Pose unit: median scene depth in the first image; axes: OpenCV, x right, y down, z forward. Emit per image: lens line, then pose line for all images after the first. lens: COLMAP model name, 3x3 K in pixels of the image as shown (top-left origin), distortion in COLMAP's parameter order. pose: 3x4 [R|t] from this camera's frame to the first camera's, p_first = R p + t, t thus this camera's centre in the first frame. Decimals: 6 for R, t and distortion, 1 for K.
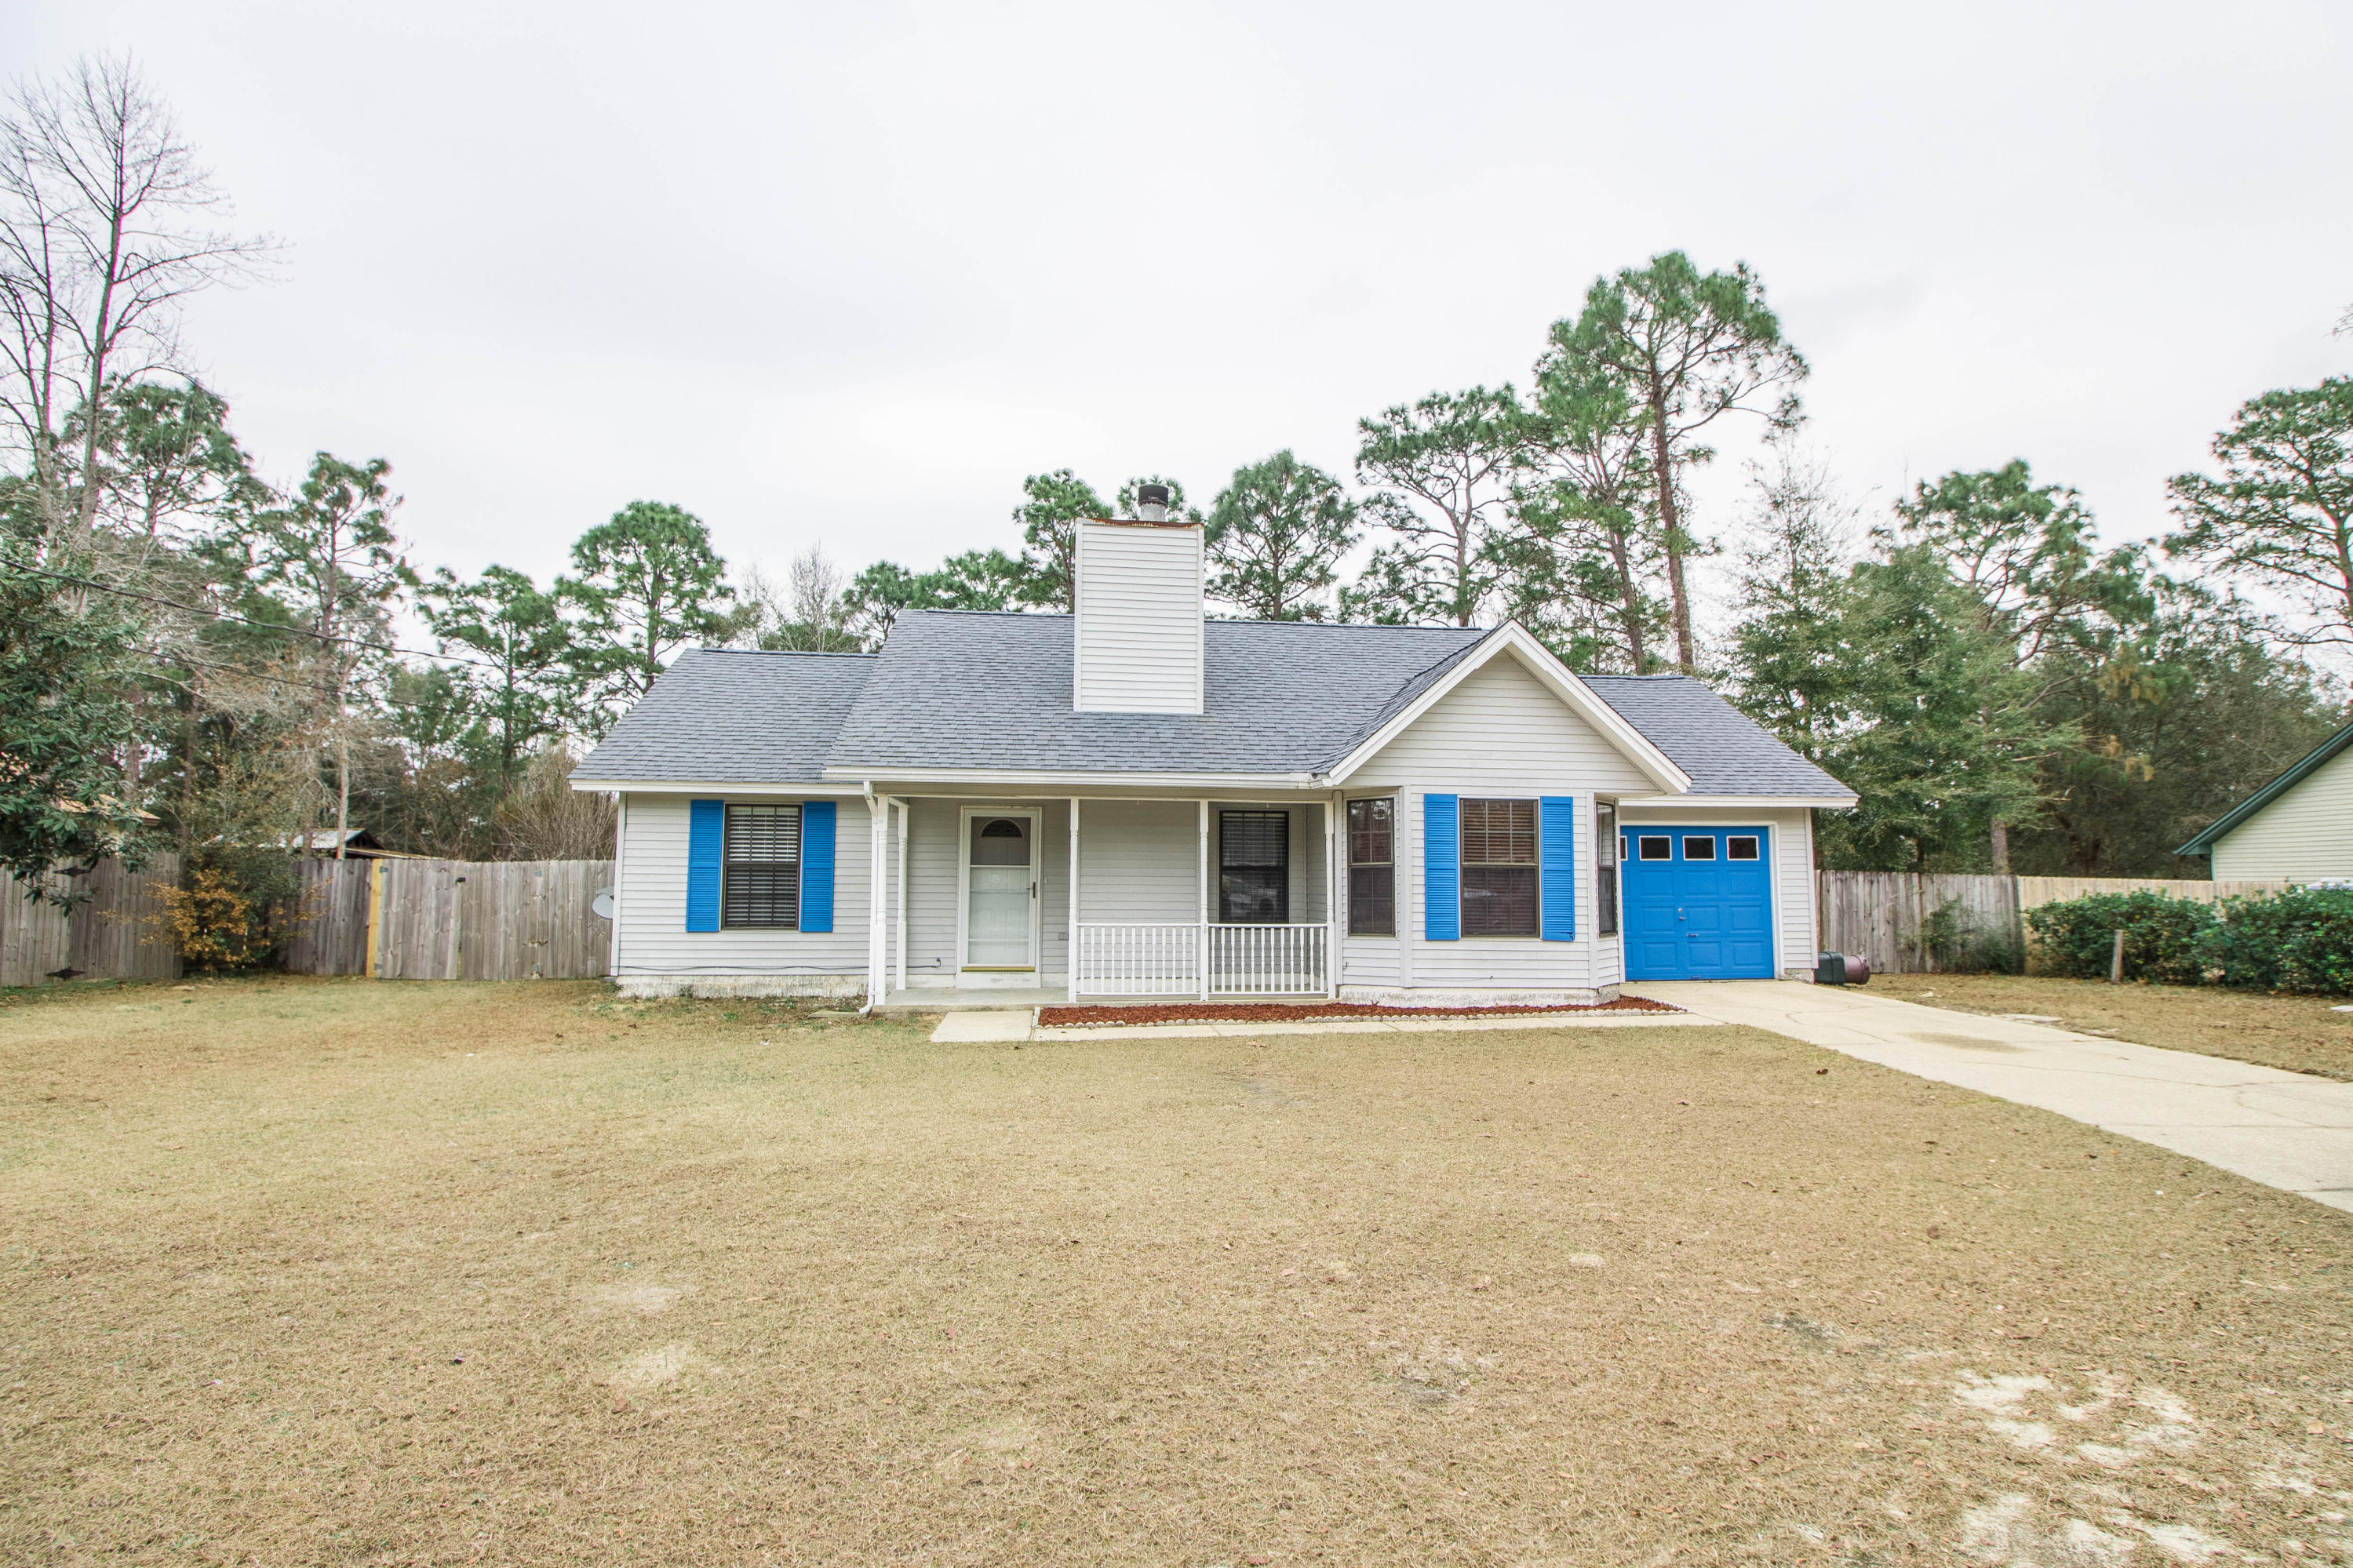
lens RADIAL K [[1098.8, 0, 1166.1], [0, 1098.8, 785.2], [0, 0, 1]] dist [0.015003, -0.014233]
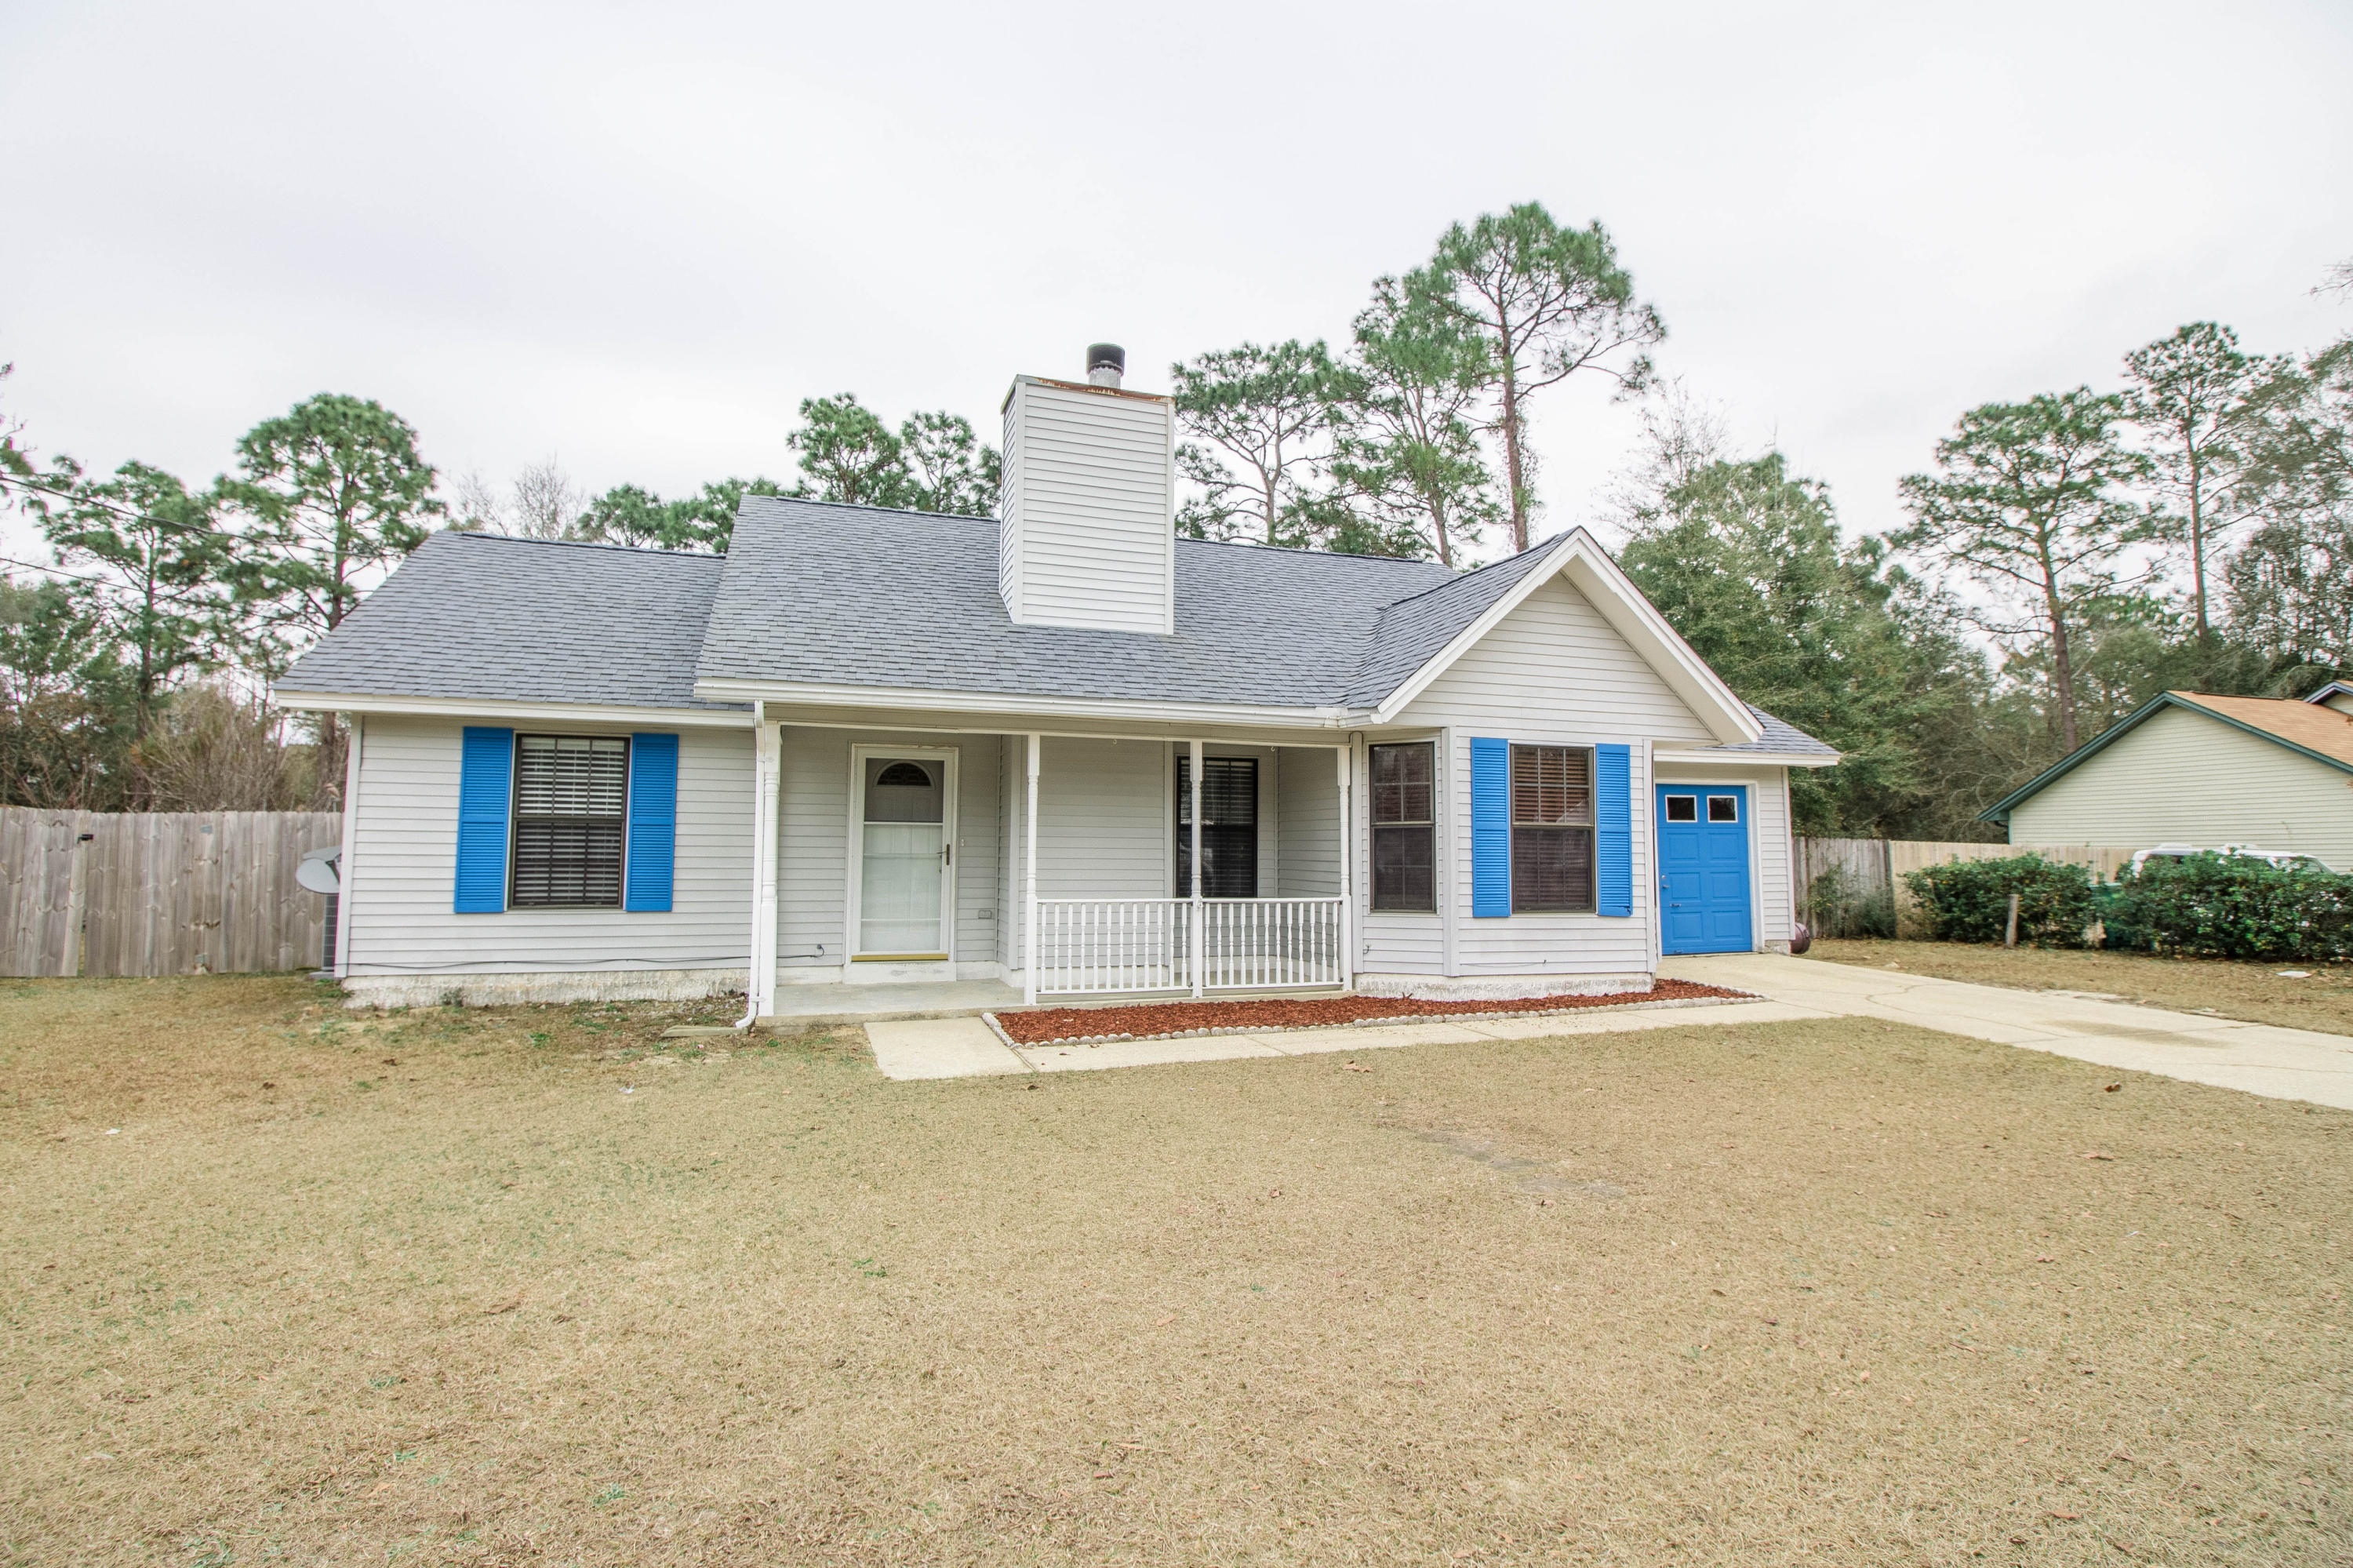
lens RADIAL K [[1135.8, 0, 1171.1], [0, 1135.8, 747.7], [0, 0, 1]] dist [0.015535, -0.020101]
pose [[0.980362, 0.019598, 0.196231, -0.085792], [-0.020370, 0.999791, 0.001918, 0.010774], [-0.196152, -0.005878, 0.980556, 0.128093]]
